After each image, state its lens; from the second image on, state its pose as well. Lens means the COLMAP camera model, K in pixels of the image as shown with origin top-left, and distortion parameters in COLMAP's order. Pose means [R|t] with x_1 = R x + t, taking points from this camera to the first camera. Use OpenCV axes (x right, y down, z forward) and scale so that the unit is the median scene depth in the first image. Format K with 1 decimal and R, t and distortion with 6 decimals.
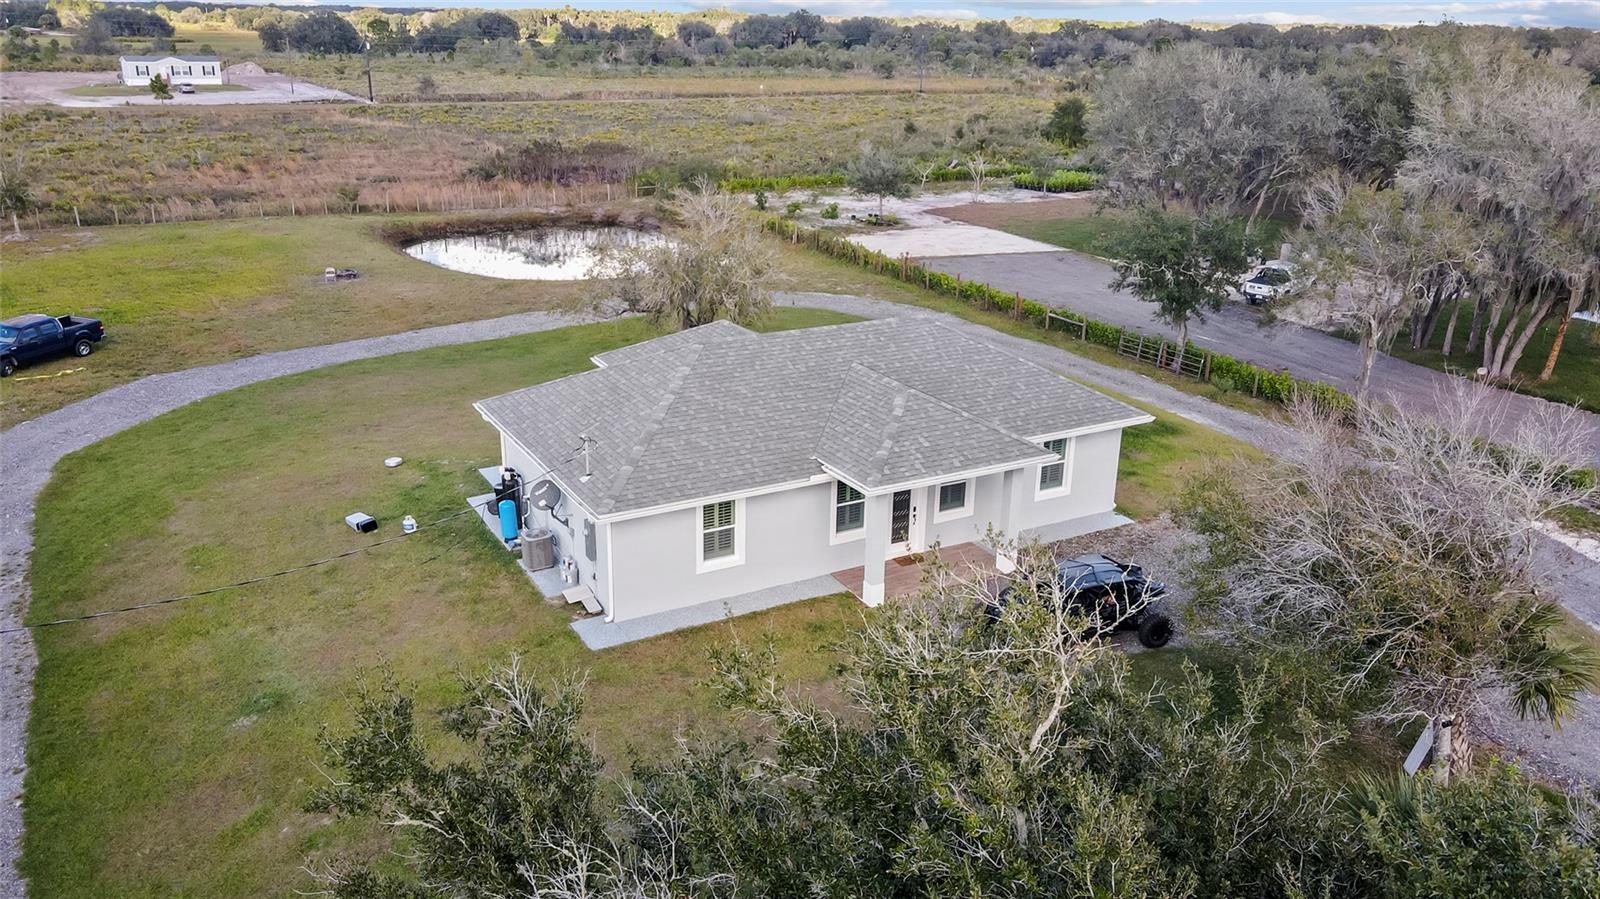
lens RADIAL K [[1212.7, 0, 798.0], [0, 1212.7, 479.9], [0, 0, 1]] dist [-0.017079, 0.048456]
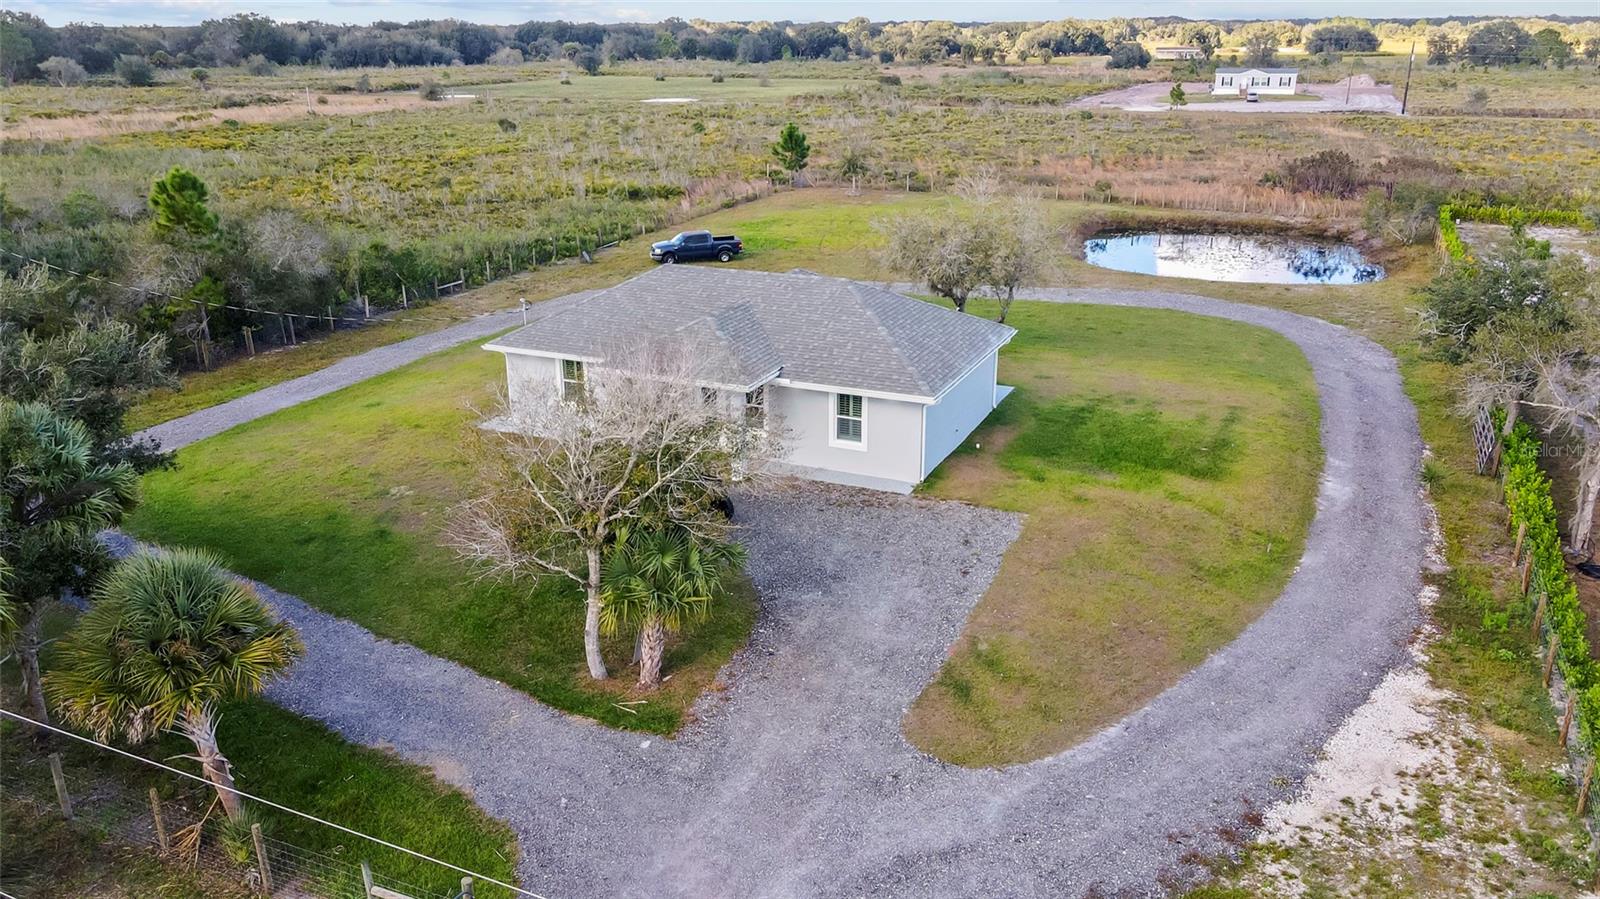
lens RADIAL K [[1212.7, 0, 798.0], [0, 1212.7, 479.9], [0, 0, 1]] dist [-0.017079, 0.048456]
pose [[0.586316, 0.264947, -0.765531, 0.989466], [-0.273289, 0.954295, 0.120967, -0.076291], [0.762592, 0.138286, 0.631926, 0.247479]]
